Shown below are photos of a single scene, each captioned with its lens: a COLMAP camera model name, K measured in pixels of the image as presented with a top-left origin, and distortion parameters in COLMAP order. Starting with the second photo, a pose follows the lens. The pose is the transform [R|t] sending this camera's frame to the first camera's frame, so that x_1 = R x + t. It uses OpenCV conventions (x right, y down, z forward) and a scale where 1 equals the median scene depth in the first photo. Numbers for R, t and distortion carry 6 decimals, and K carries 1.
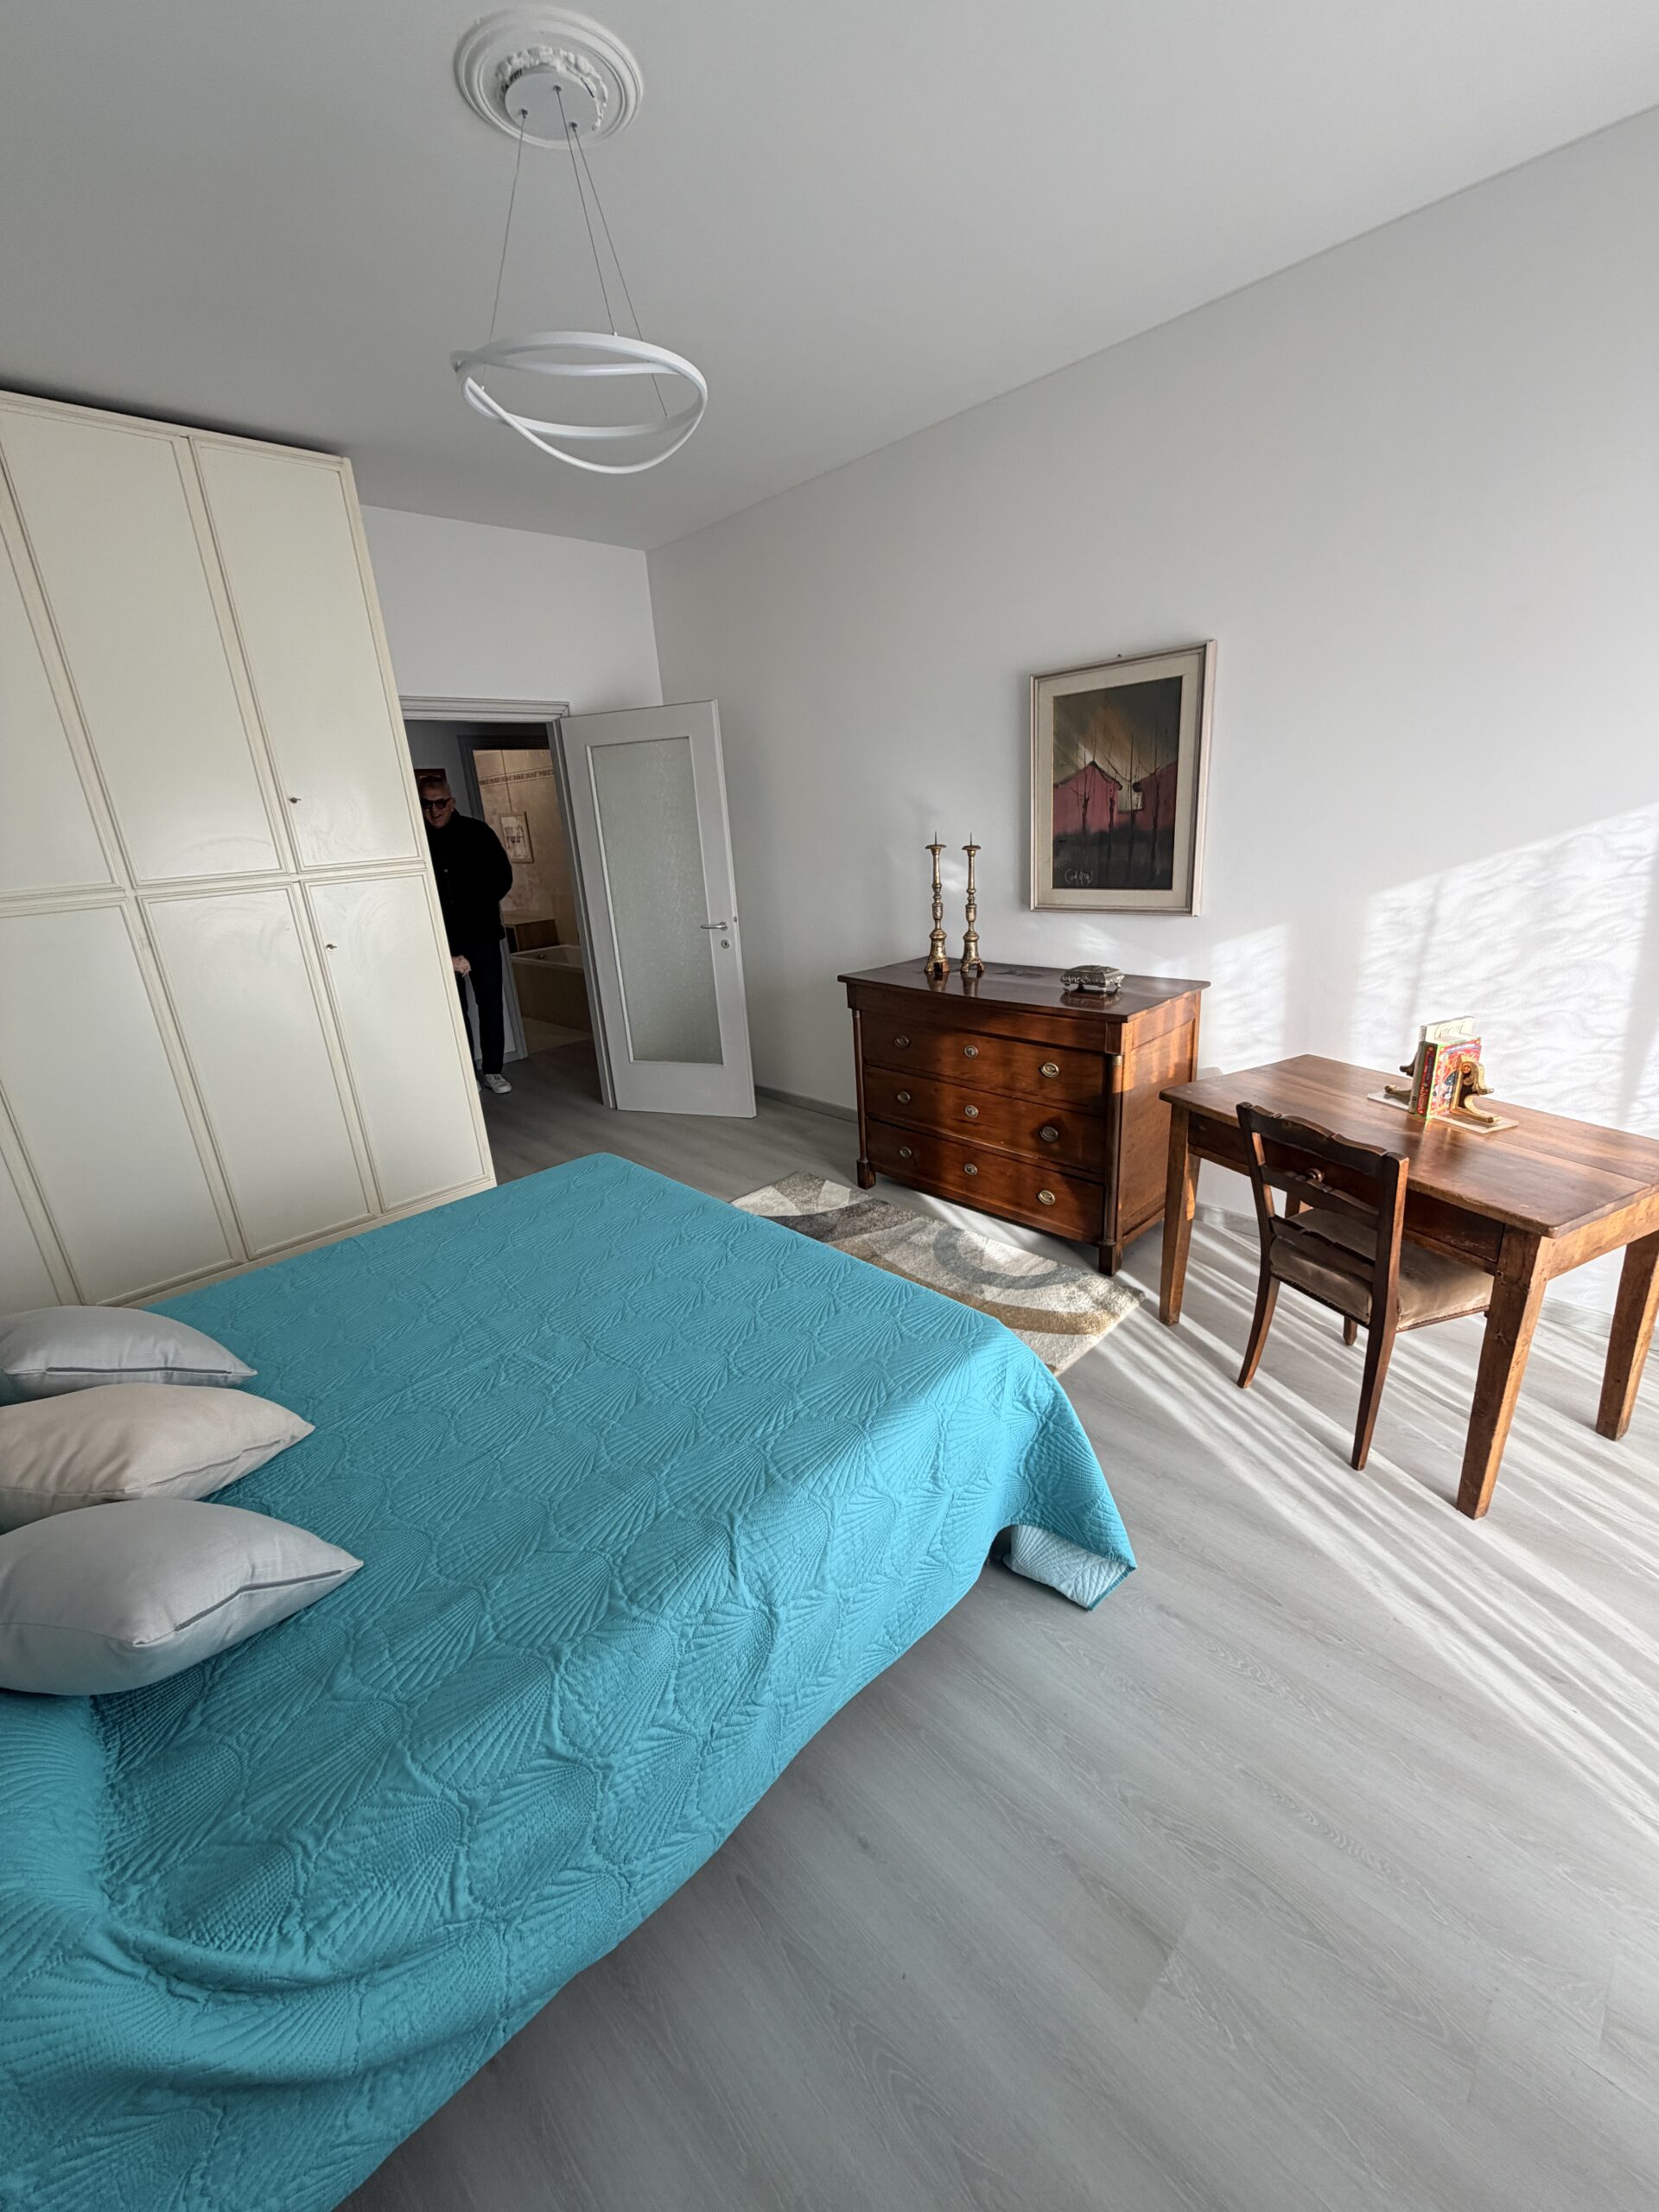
lens RADIAL K [[874.8, 0, 829.6], [0, 874.8, 1102.5], [0, 0, 1]] dist [-0.002044, -0.000035]
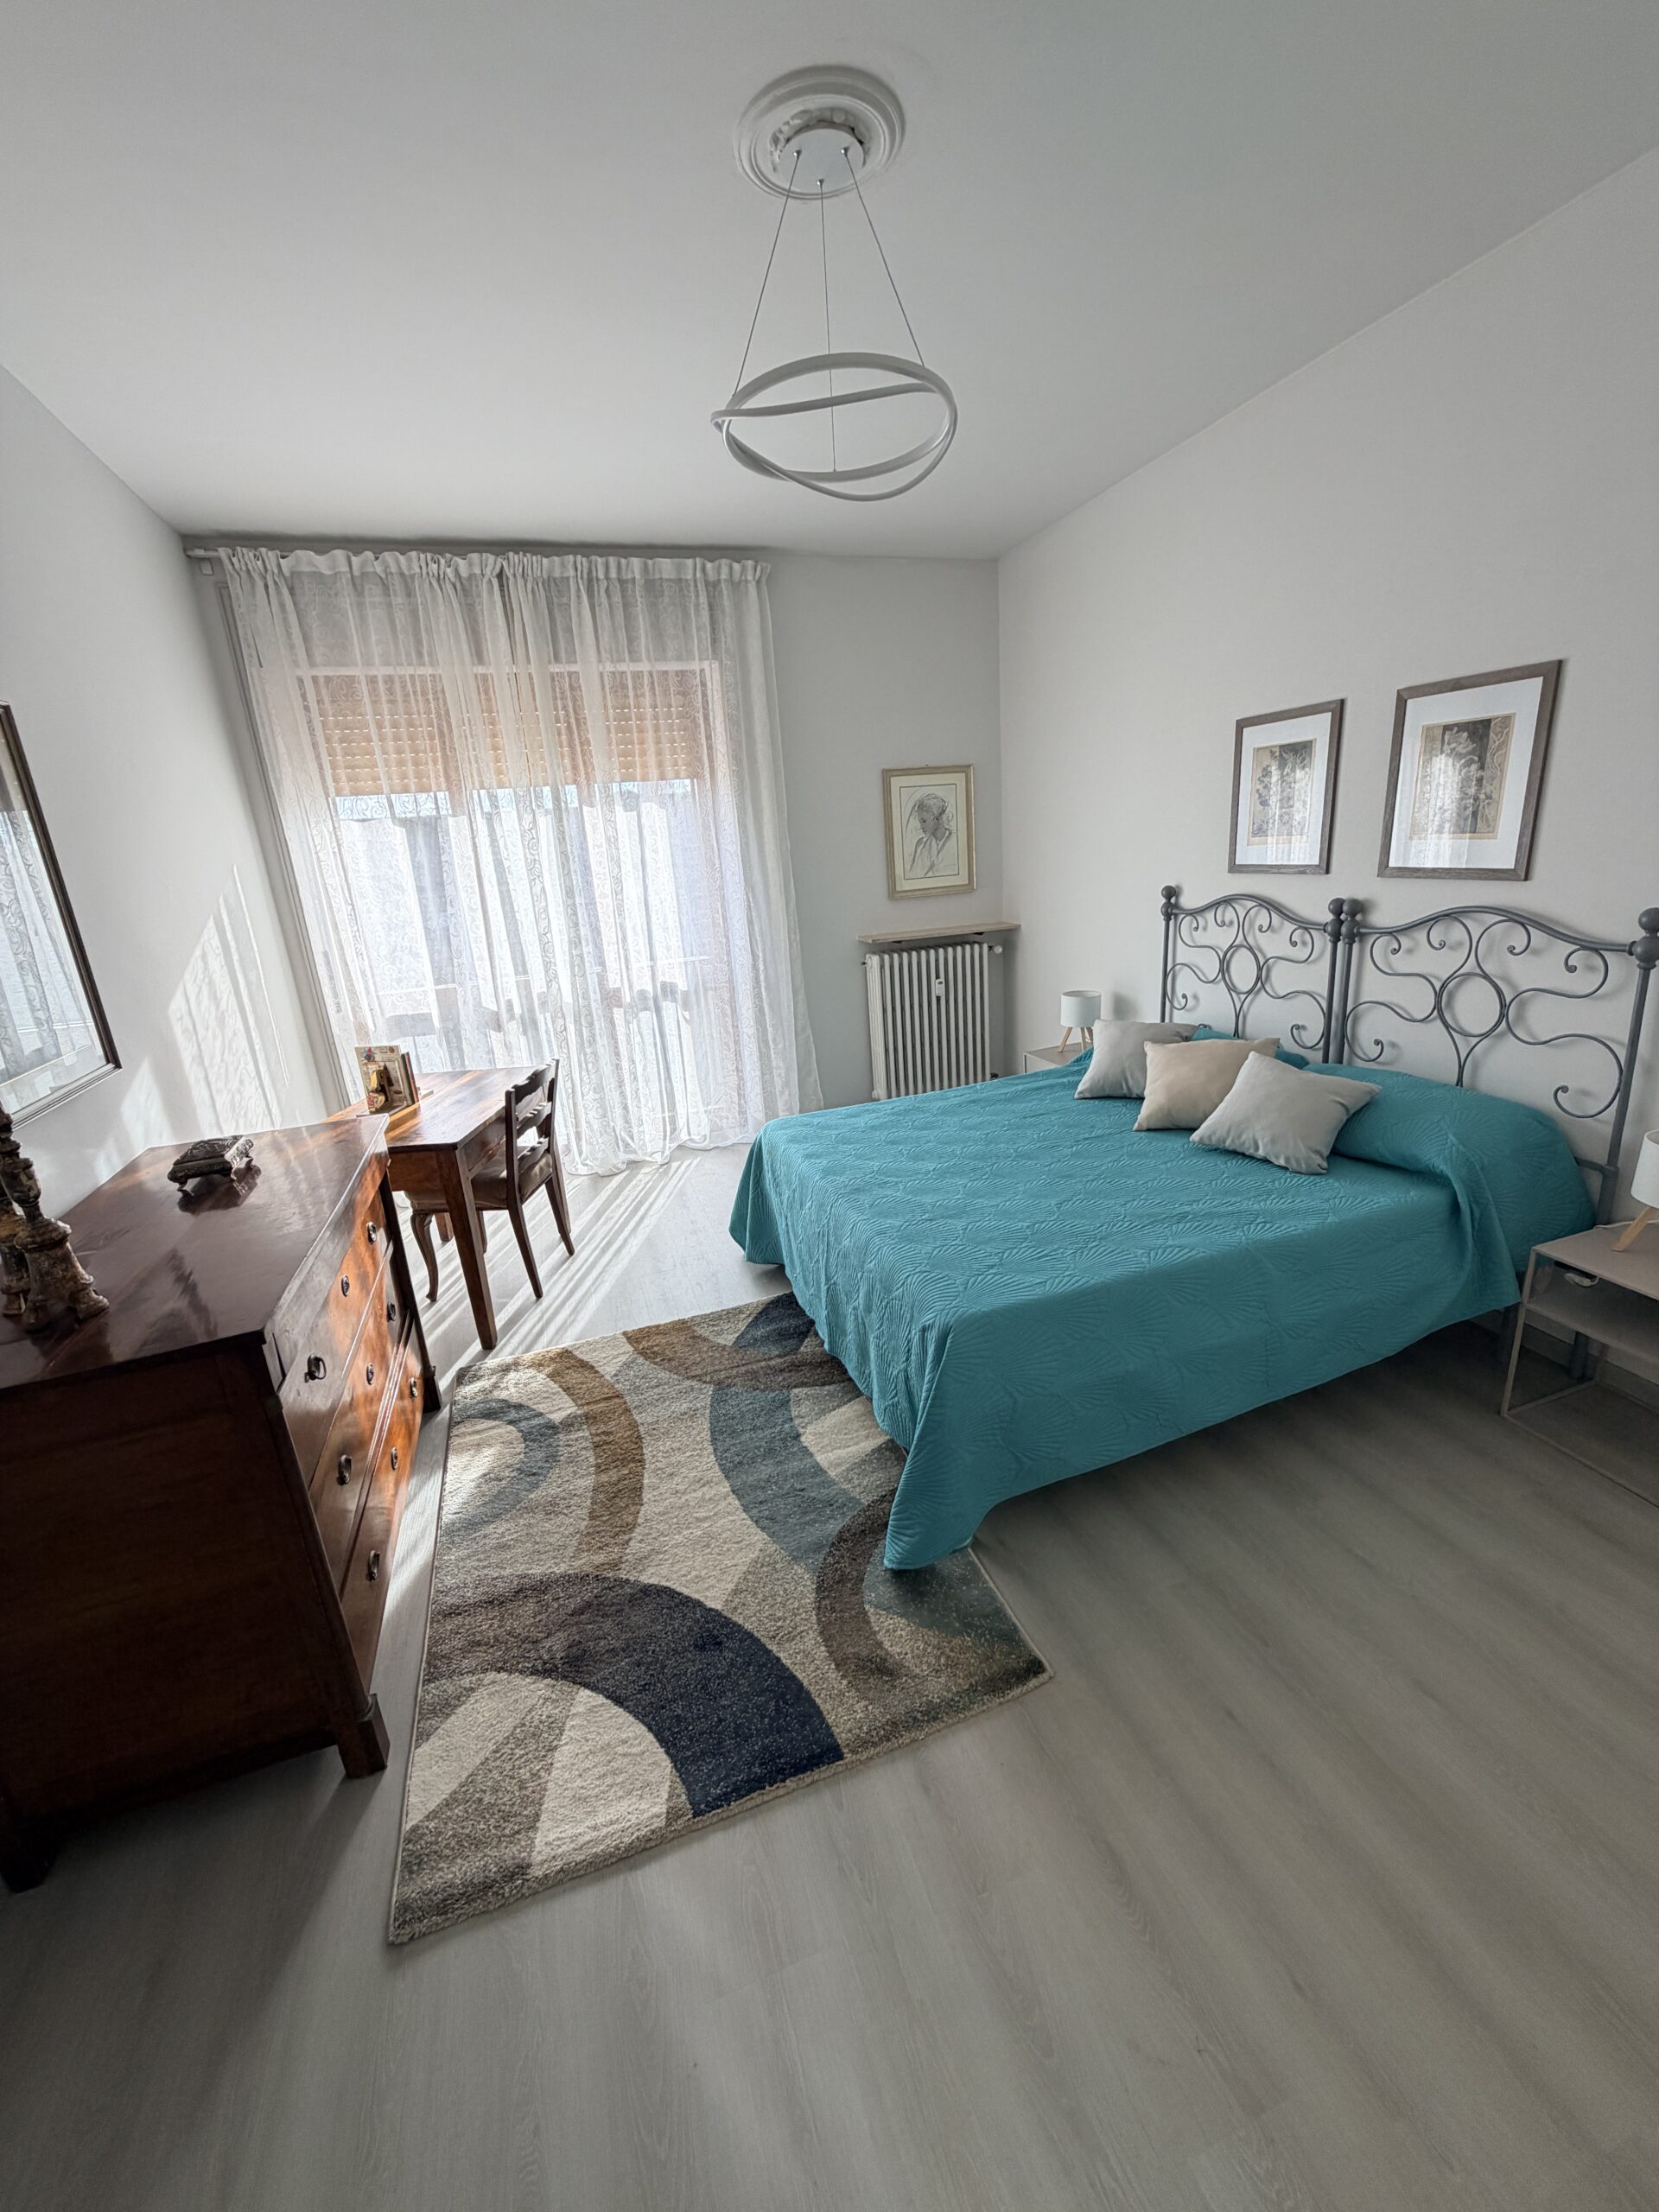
lens RADIAL K [[874.8, 0, 829.6], [0, 874.8, 1102.5], [0, 0, 1]] dist [-0.002044, -0.000035]
pose [[-0.891525, -0.005873, 0.452933, -0.443018], [0.259708, 0.812618, 0.521731, -0.417709], [-0.371126, 0.582767, -0.722944, 1.314697]]
